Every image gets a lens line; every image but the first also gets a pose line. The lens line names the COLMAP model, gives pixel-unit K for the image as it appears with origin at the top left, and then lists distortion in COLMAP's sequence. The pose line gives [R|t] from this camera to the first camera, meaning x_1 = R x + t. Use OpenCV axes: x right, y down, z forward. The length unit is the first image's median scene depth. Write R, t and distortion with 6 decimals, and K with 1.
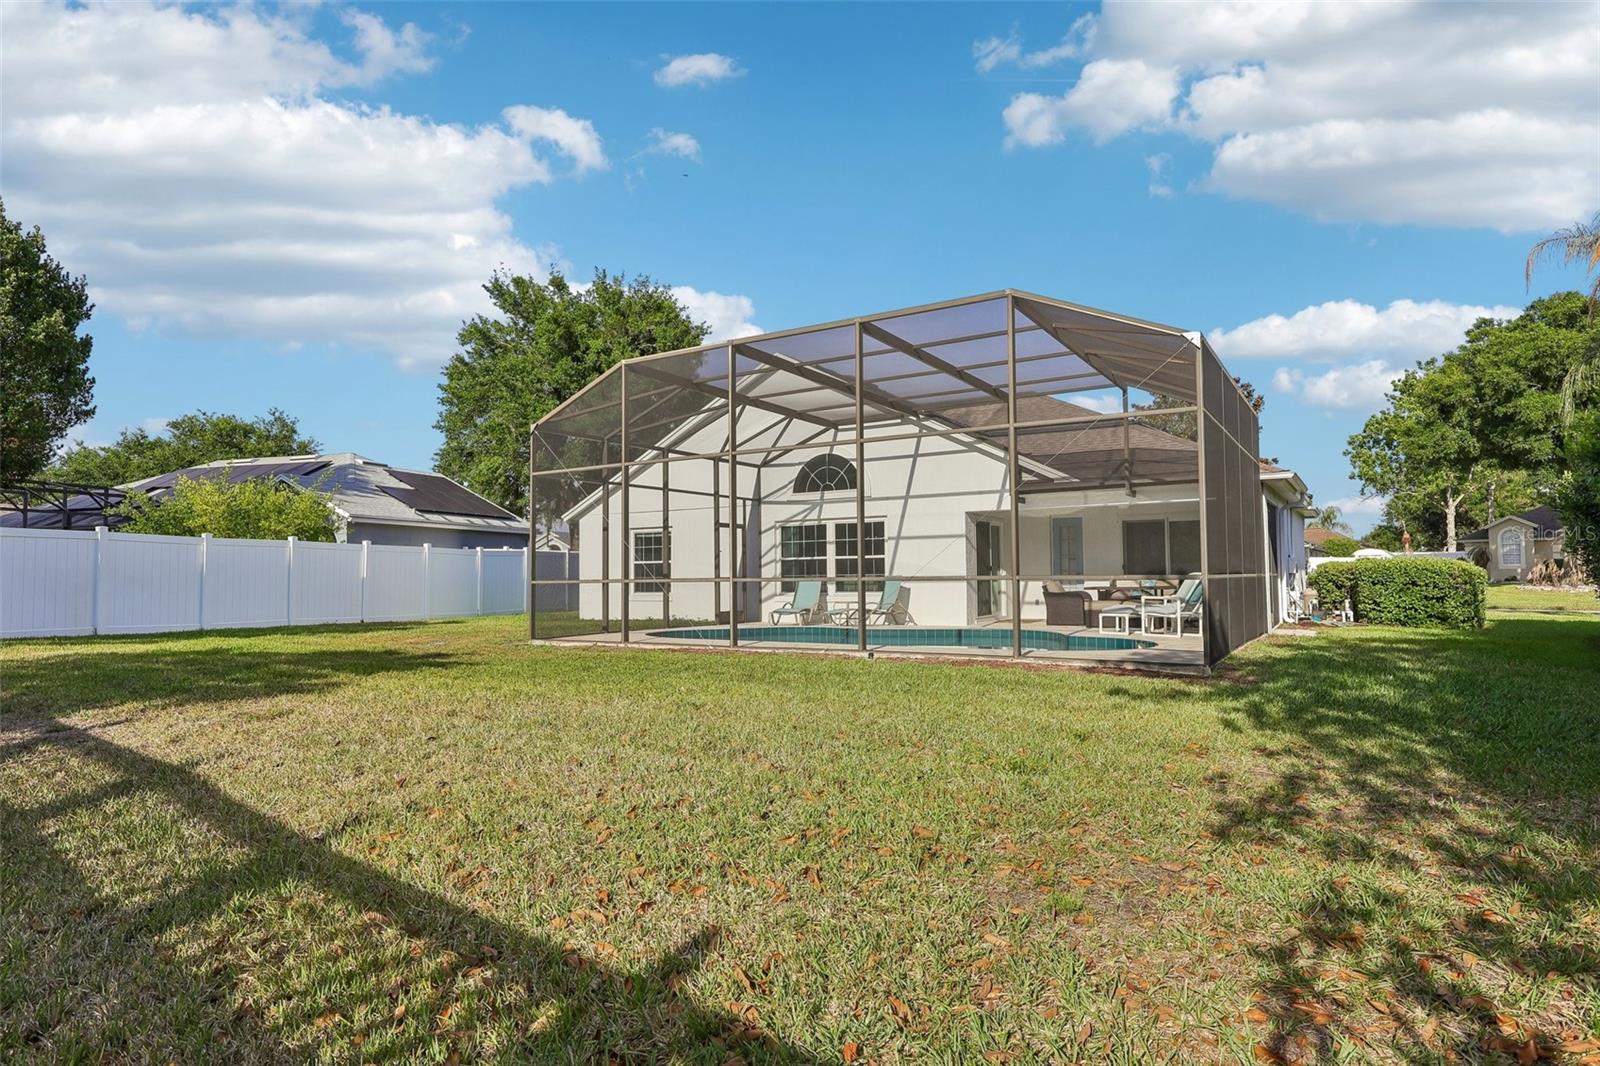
lens RADIAL K [[913.7, 0, 800.1], [0, 913.7, 539.2], [0, 0, 1]] dist [-0.002539, -0.000099]
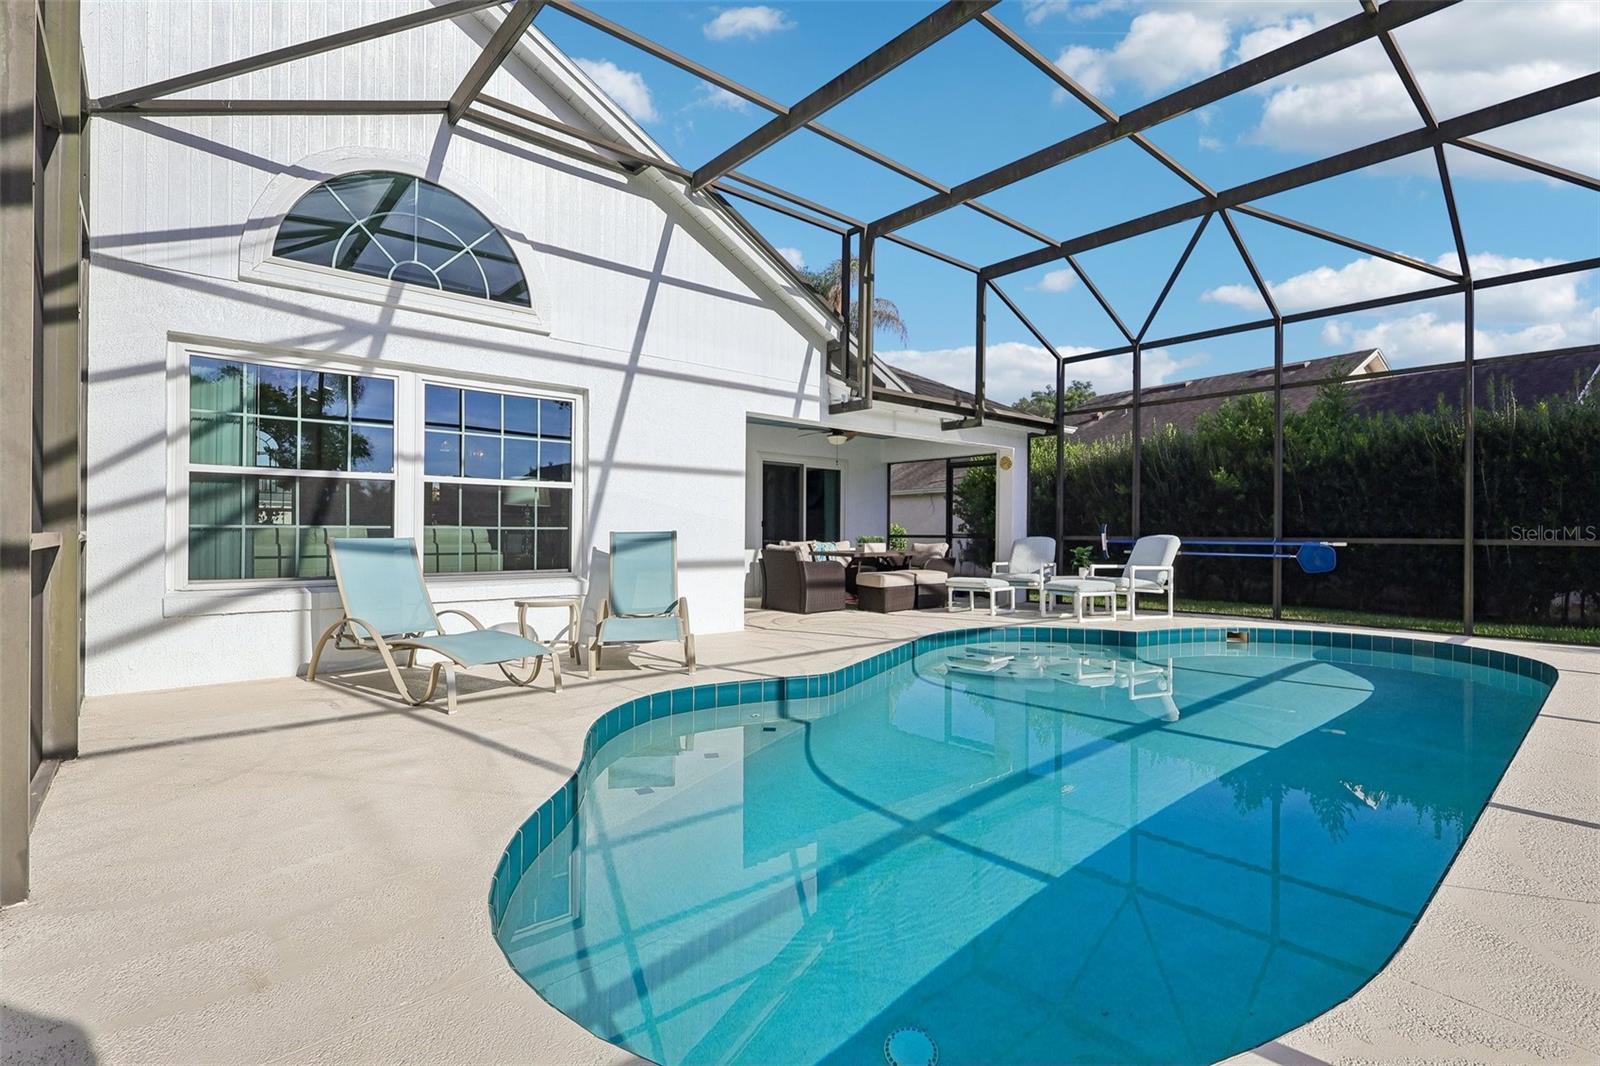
lens RADIAL K [[746.0, 0, 798.0], [0, 746.0, 529.2], [0, 0, 1]] dist [0.001489, 0.000420]
pose [[0.288665, 0.006854, 0.957406, -0.199252], [-0.058338, 0.998242, 0.010443, 0.028356], [-0.955651, -0.058868, 0.288558, 0.774990]]
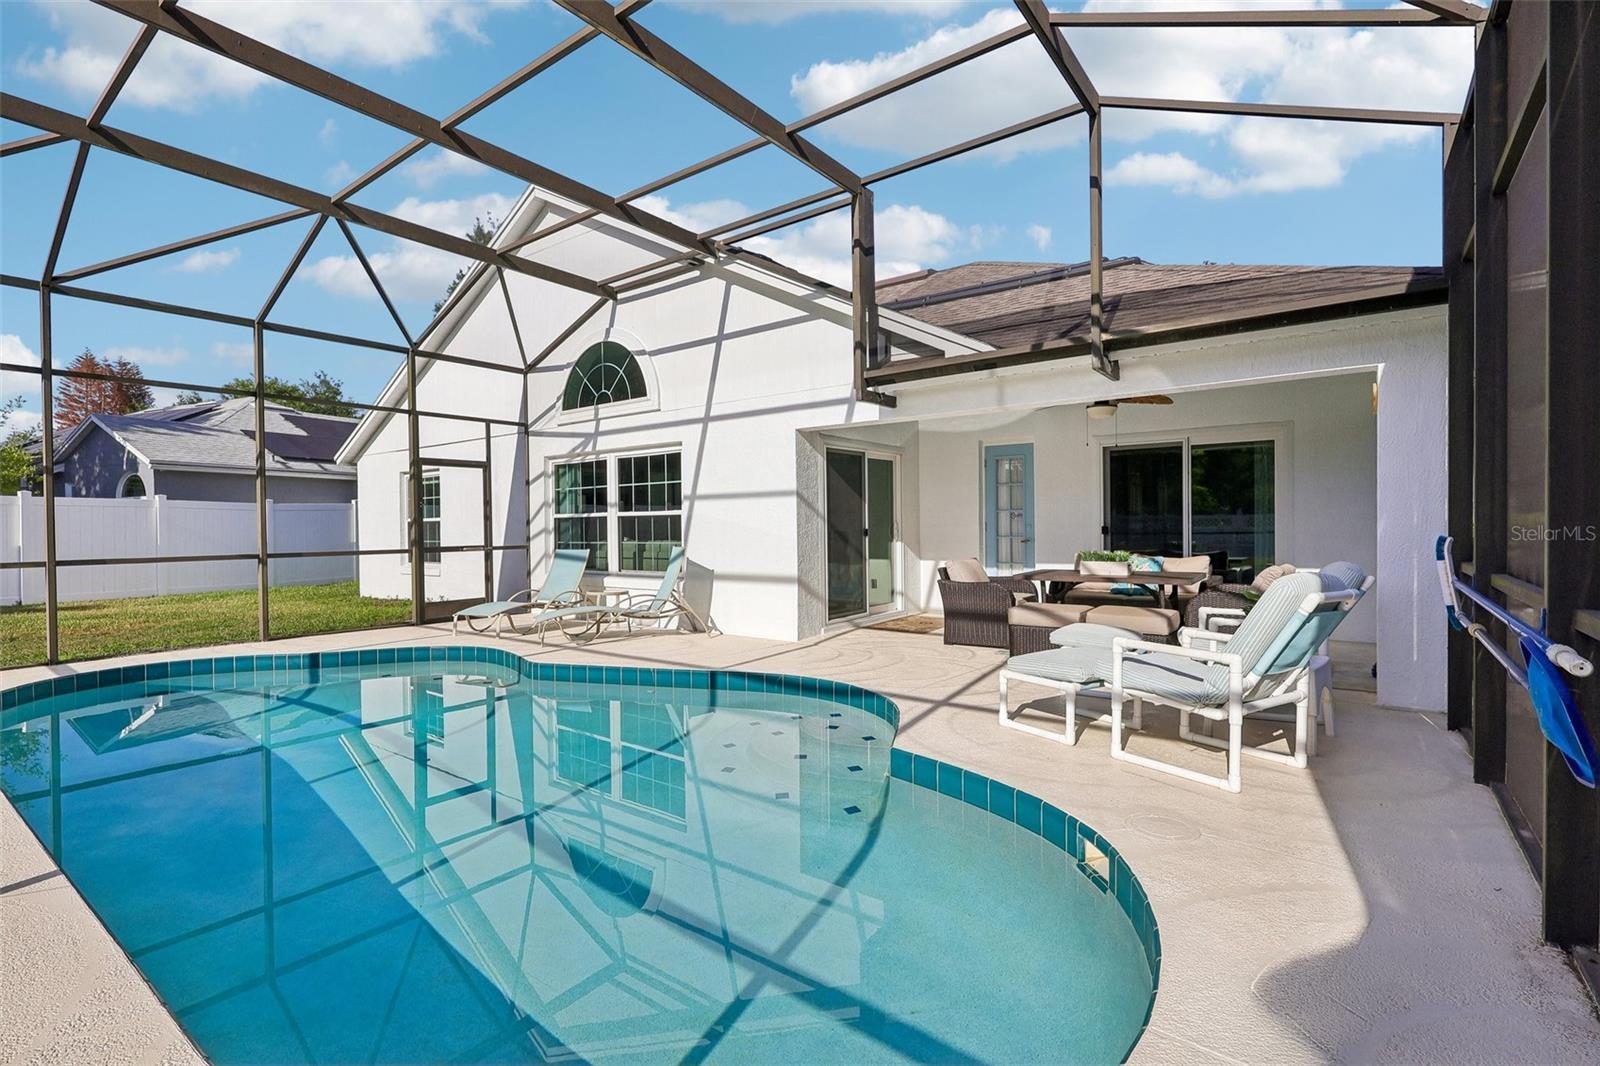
lens RADIAL K [[746.0, 0, 794.6], [0, 746.0, 532.2], [0, 0, 1]] dist [0.001489, 0.000420]
pose [[0.995352, -0.005799, -0.096128, 0.203300], [0.011690, 0.998080, 0.060831, 0.002980], [0.095591, -0.061672, 0.993508, 0.516904]]
